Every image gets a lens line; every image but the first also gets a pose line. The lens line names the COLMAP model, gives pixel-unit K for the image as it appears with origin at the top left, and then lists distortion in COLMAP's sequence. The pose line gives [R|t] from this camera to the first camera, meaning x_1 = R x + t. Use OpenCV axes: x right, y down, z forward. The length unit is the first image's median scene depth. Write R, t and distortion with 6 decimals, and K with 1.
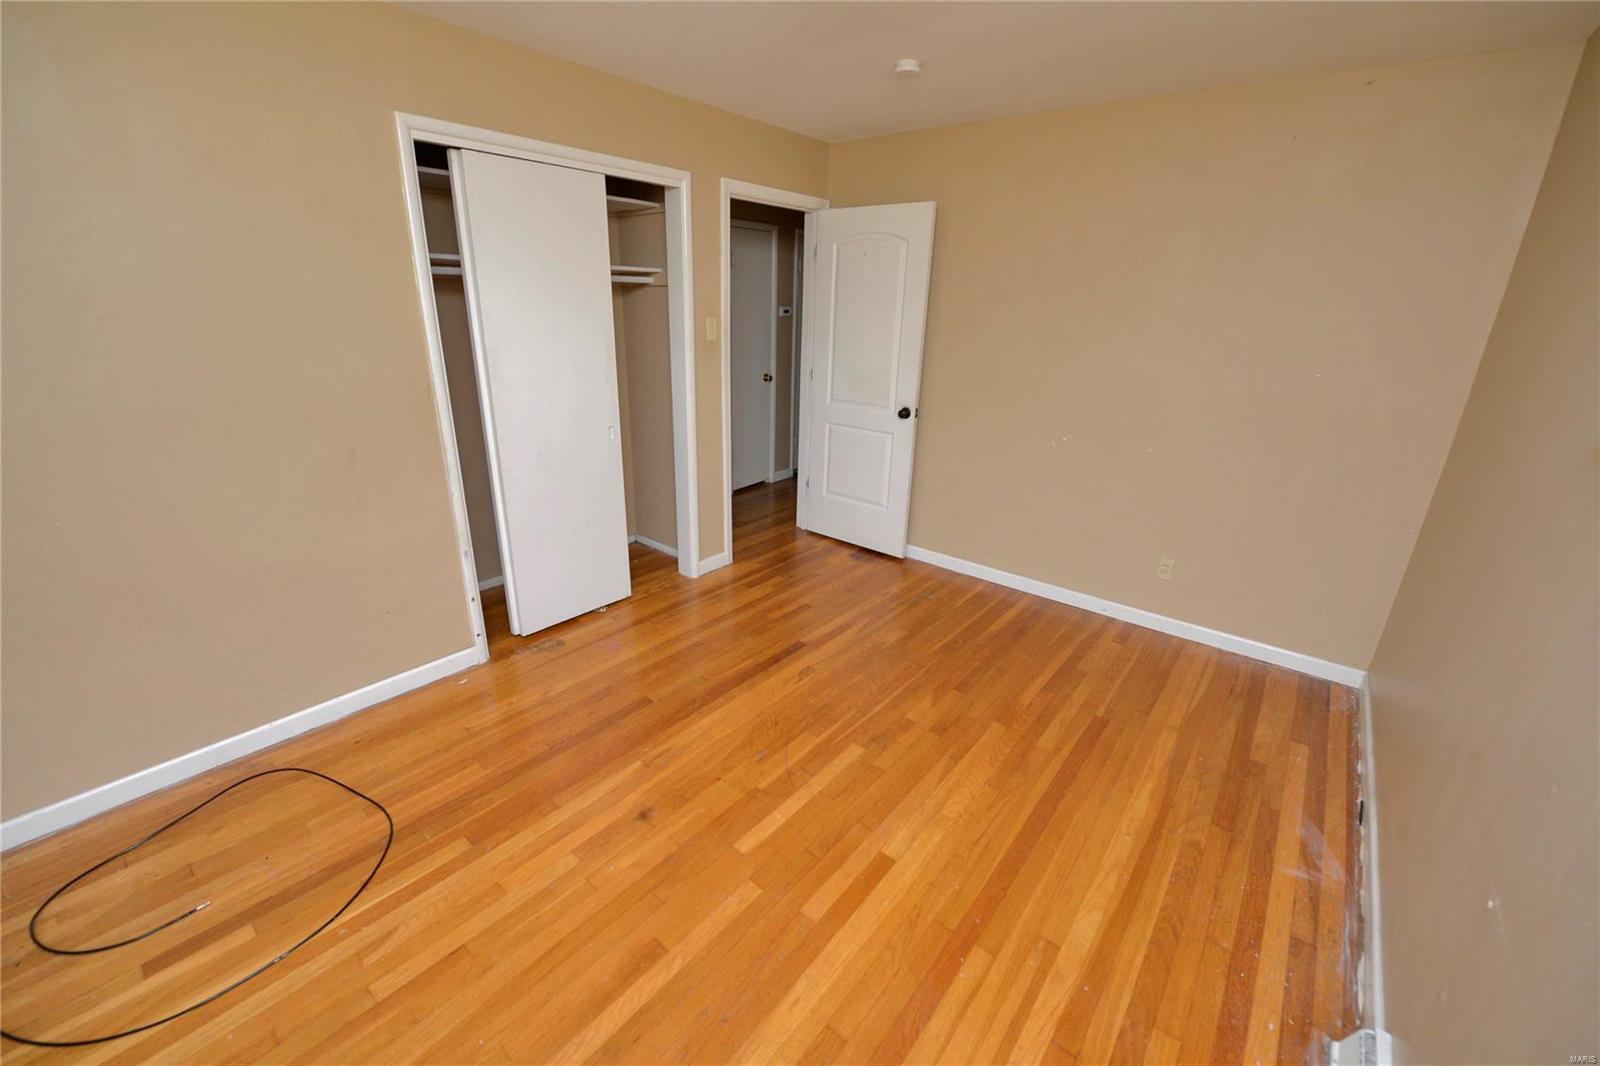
lens RADIAL K [[636.3, 0, 796.4], [0, 636.3, 522.6], [0, 0, 1]] dist [-0.016457, -0.002831]
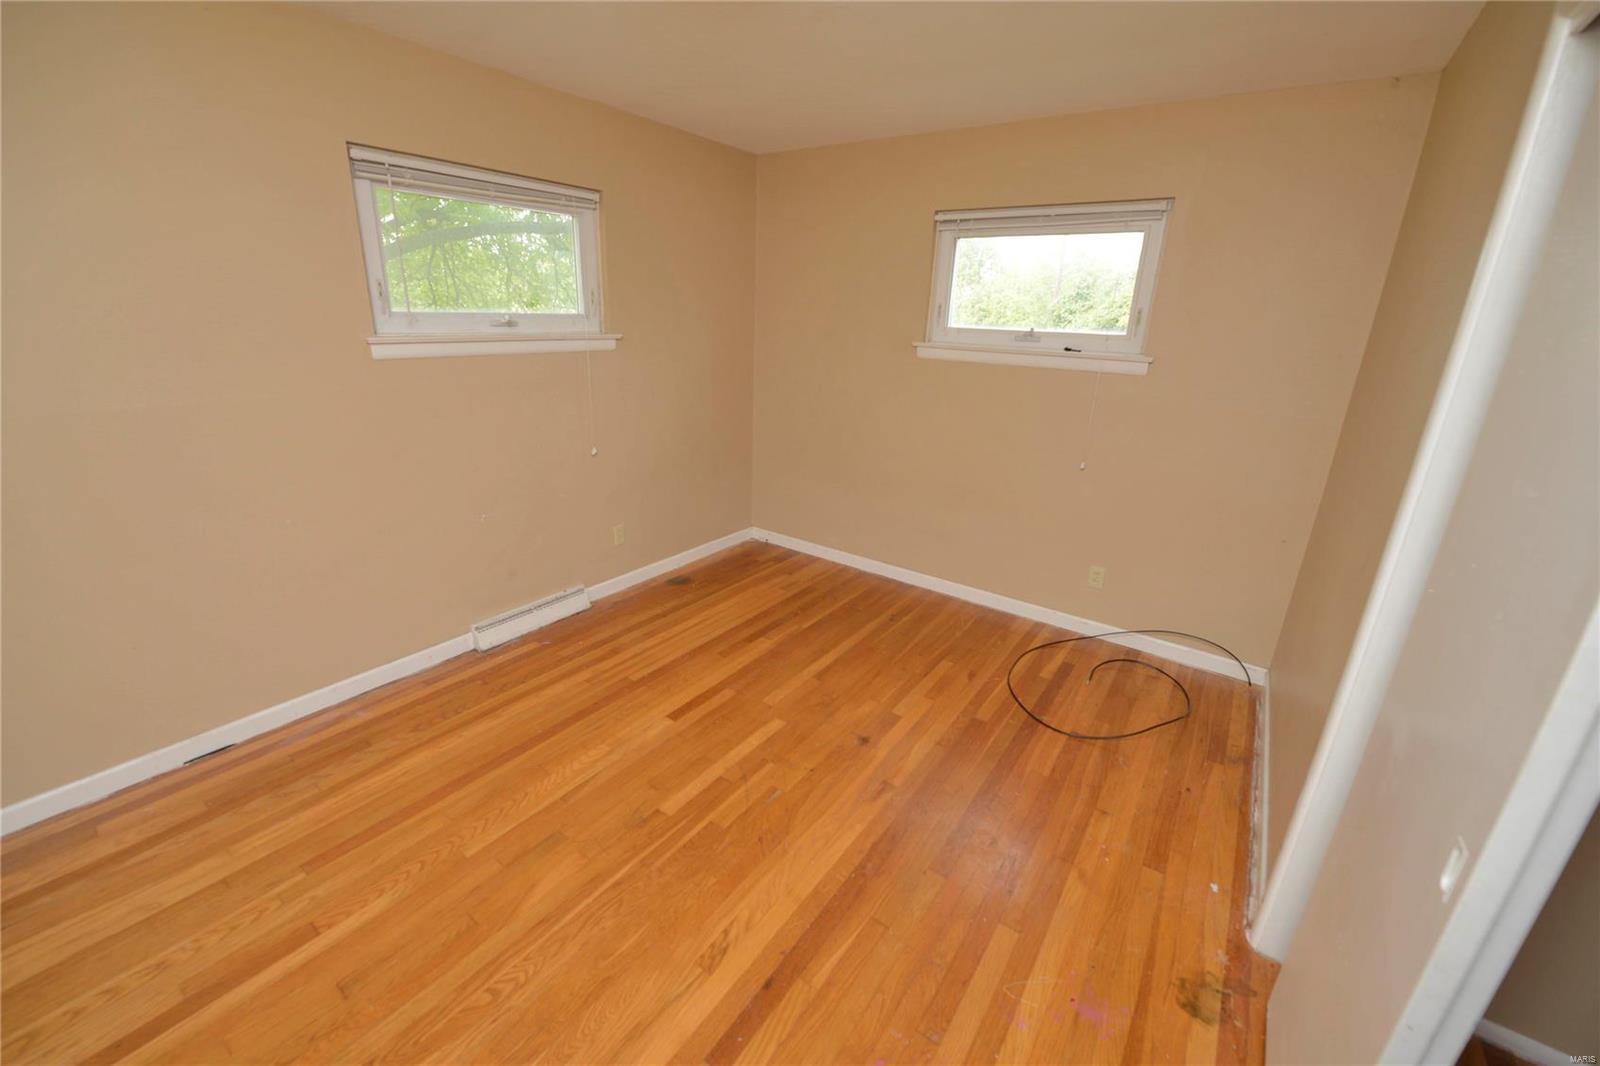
lens RADIAL K [[636.3, 0, 796.4], [0, 636.3, 522.6], [0, 0, 1]] dist [-0.016457, -0.002831]
pose [[-0.996041, -0.034696, -0.081840, 0.002473], [-0.077523, 0.789541, 0.608782, -0.516068], [0.043494, 0.612717, -0.789105, 1.463289]]
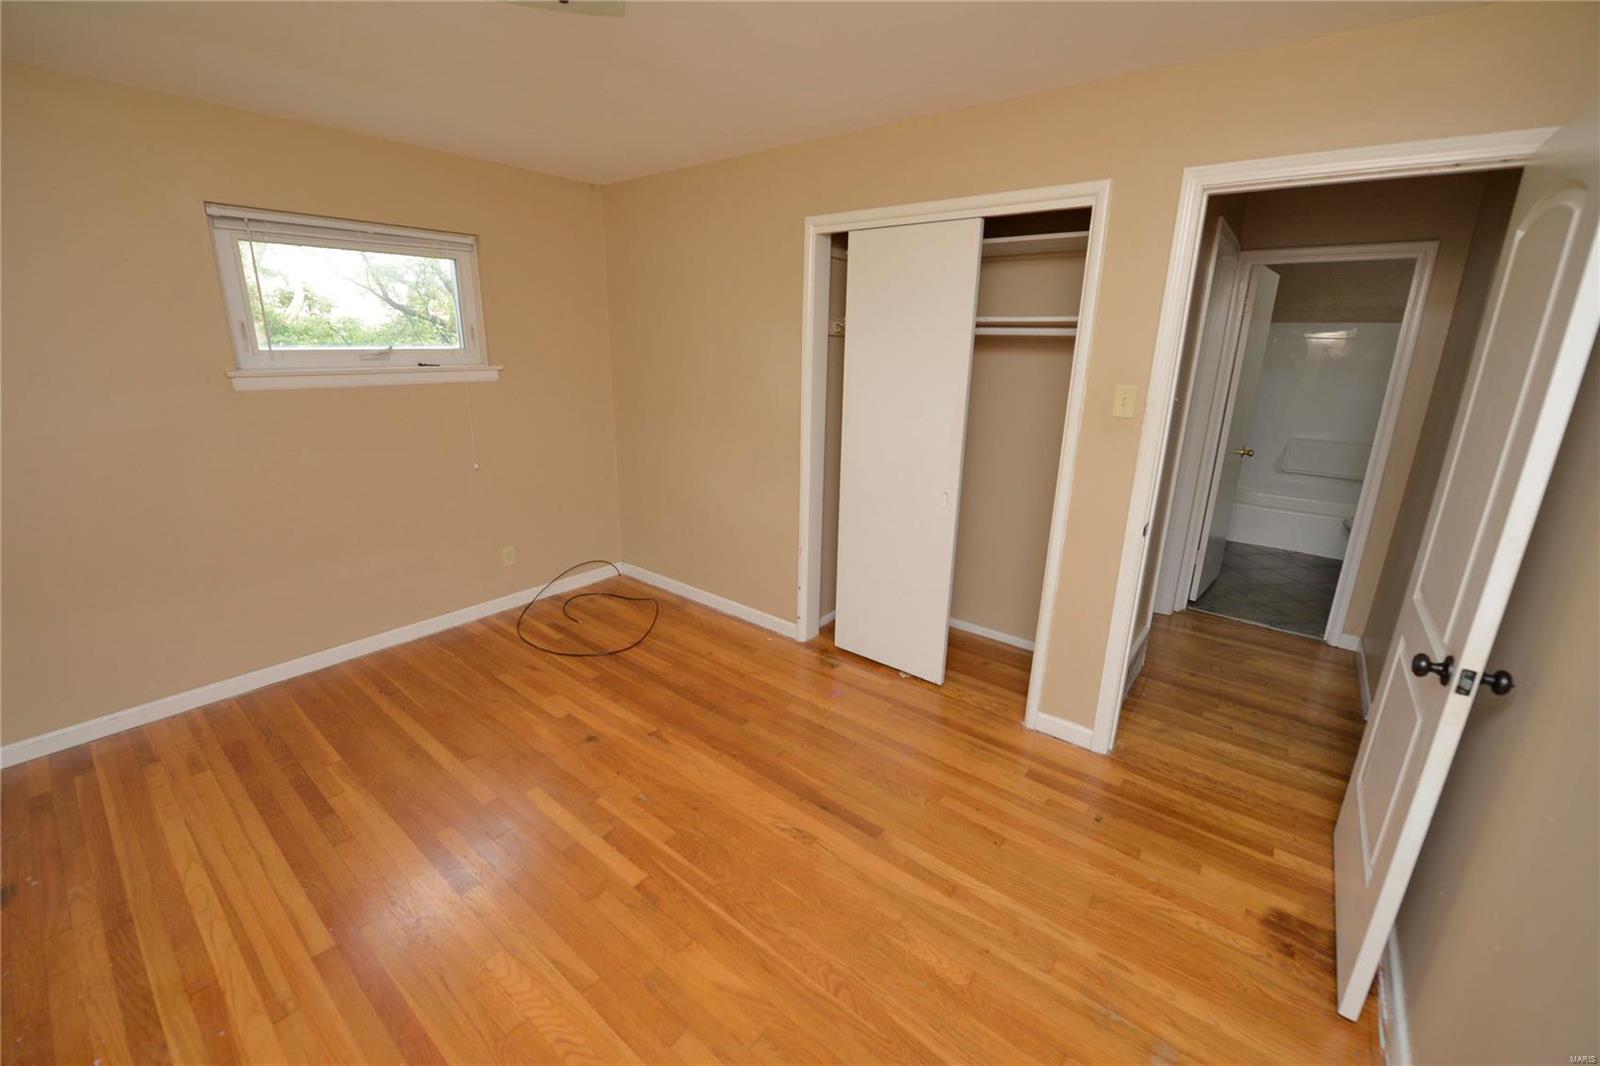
lens RADIAL K [[640.8, 0, 793.8], [0, 640.8, 520.7], [0, 0, 1]] dist [-0.020930, -0.000473]
pose [[0.016111, 0.247128, -0.968849, 0.784001], [-0.347011, 0.910130, 0.226379, -0.324404], [0.937723, 0.332554, 0.100419, 0.954324]]
